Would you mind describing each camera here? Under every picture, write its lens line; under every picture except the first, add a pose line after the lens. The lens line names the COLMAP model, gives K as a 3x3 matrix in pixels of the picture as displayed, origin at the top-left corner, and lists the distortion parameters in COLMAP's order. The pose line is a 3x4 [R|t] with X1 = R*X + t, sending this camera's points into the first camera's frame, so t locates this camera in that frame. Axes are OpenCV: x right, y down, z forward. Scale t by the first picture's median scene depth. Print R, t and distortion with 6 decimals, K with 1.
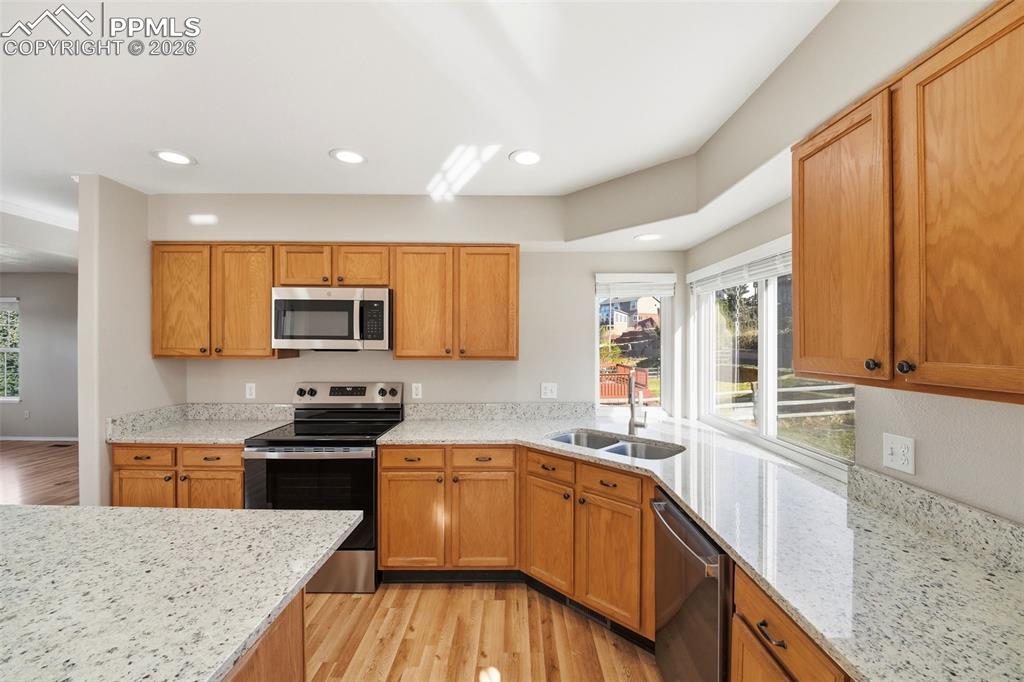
lens RADIAL K [[426.1, 0, 512.0], [0, 426.1, 341.0], [0, 0, 1]] dist [0.009418, -0.010355]
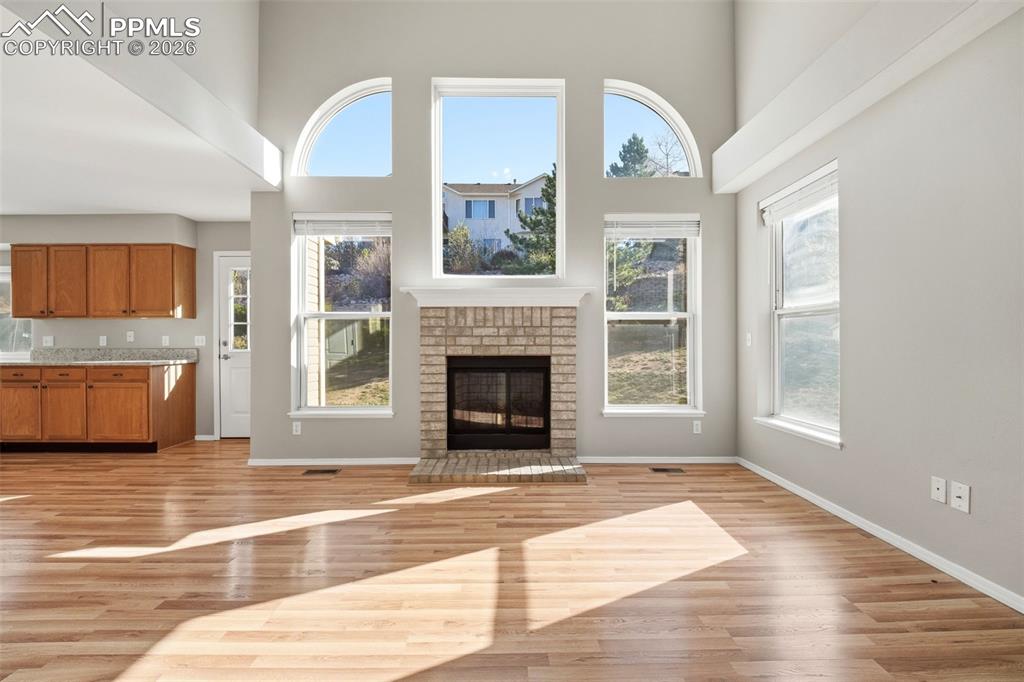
lens RADIAL K [[426.1, 0, 512.0], [0, 426.1, 341.0], [0, 0, 1]] dist [0.009418, -0.010355]
pose [[-0.017331, -0.000656, 0.999850, -1.269863], [0.001799, 0.999998, 0.000687, 0.129486], [-0.999848, 0.001811, -0.017330, -1.319560]]
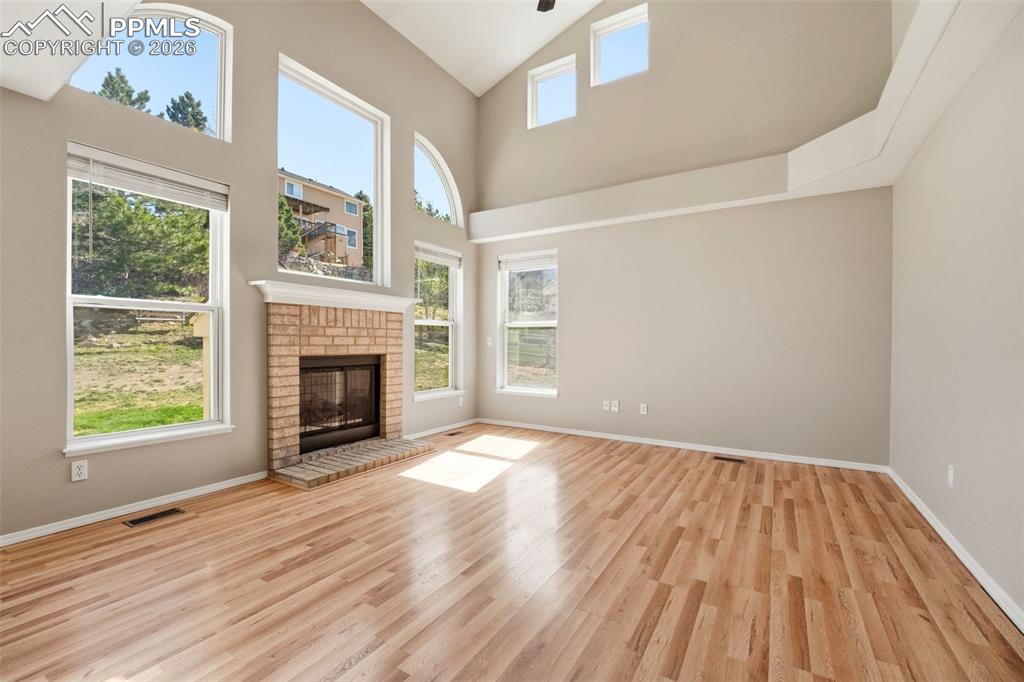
lens RADIAL K [[431.8, 0, 512.0], [0, 431.8, 341.0], [0, 0, 1]] dist [0.010966, -0.013708]
pose [[-0.853291, -0.005083, 0.521410, -1.145389], [-0.007239, 0.999972, -0.002098, 0.129654], [-0.521385, -0.005564, -0.853304, -0.374690]]
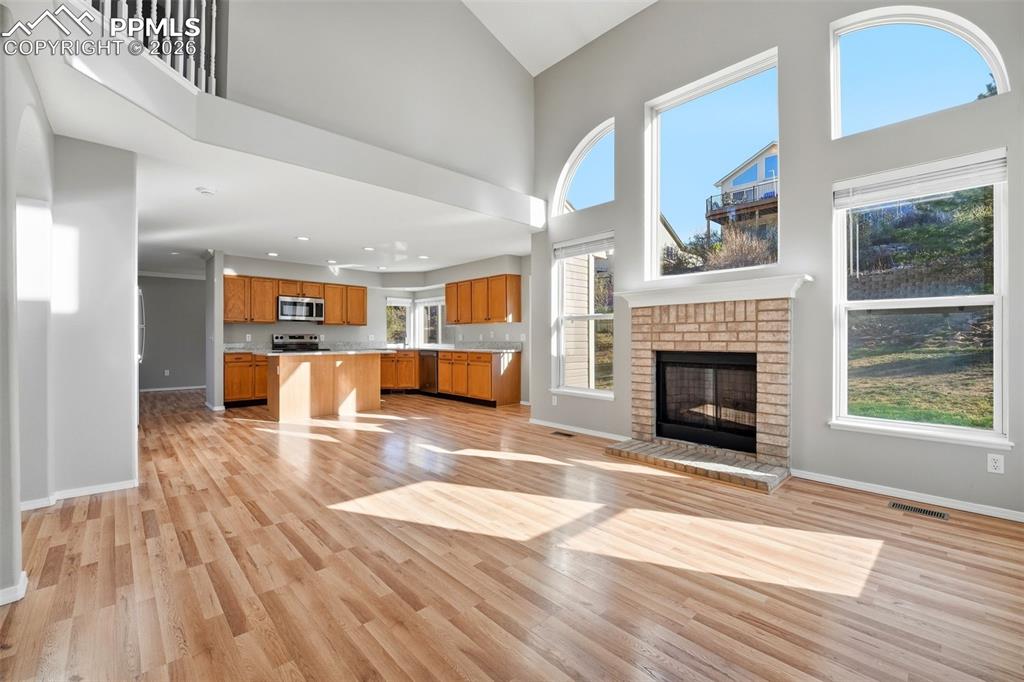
lens RADIAL K [[421.0, 0, 512.0], [0, 421.0, 341.0], [0, 0, 1]] dist [0.007704, -0.015450]
pose [[0.725764, -0.005006, 0.687926, -1.291116], [0.000727, 0.999979, 0.006511, 0.134170], [-0.687943, -0.004225, 0.725752, -1.857867]]
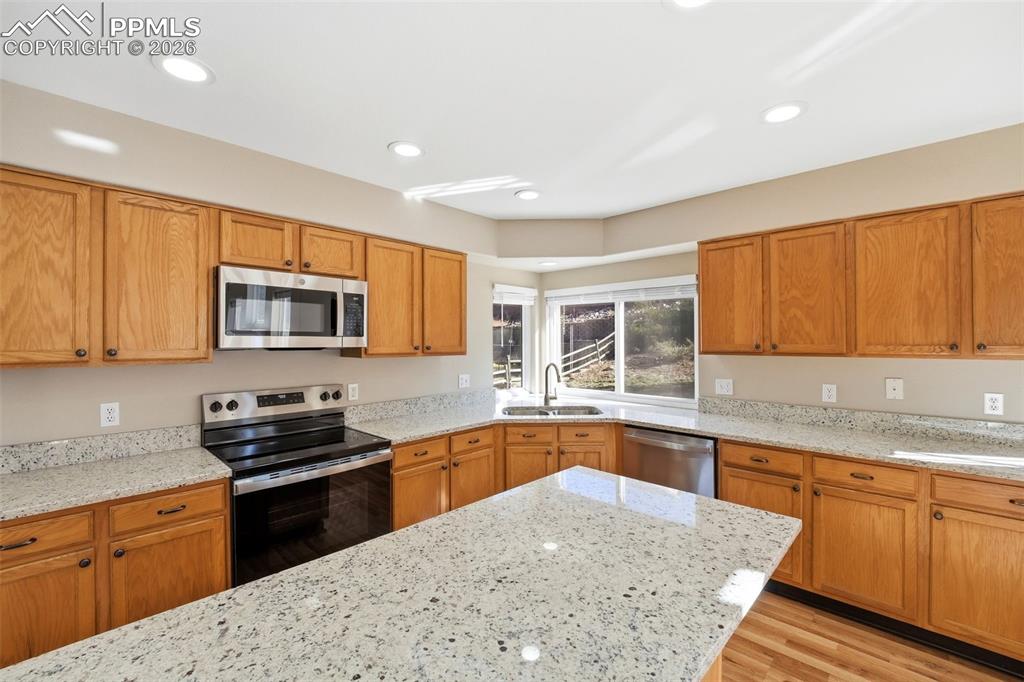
lens RADIAL K [[421.0, 0, 512.0], [0, 421.0, 341.0], [0, 0, 1]] dist [0.007704, -0.015450]
pose [[0.695787, -0.004545, 0.718234, -0.722028], [0.003383, 0.999990, 0.003051, 0.004772], [-0.718240, 0.000307, 0.695795, 0.125207]]
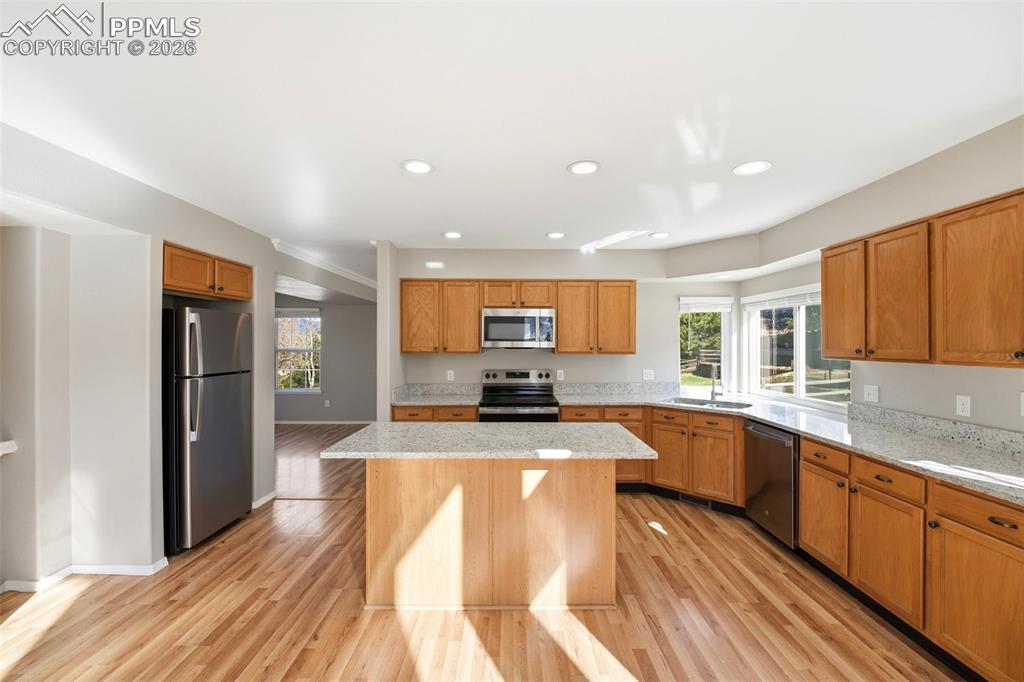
lens RADIAL K [[421.0, 0, 512.0], [0, 421.0, 341.0], [0, 0, 1]] dist [0.007704, -0.015450]
pose [[0.999997, -0.002383, -0.000606, -0.442064], [0.002381, 0.999995, -0.002072, -0.001487], [0.000611, 0.002071, 0.999998, -0.547697]]
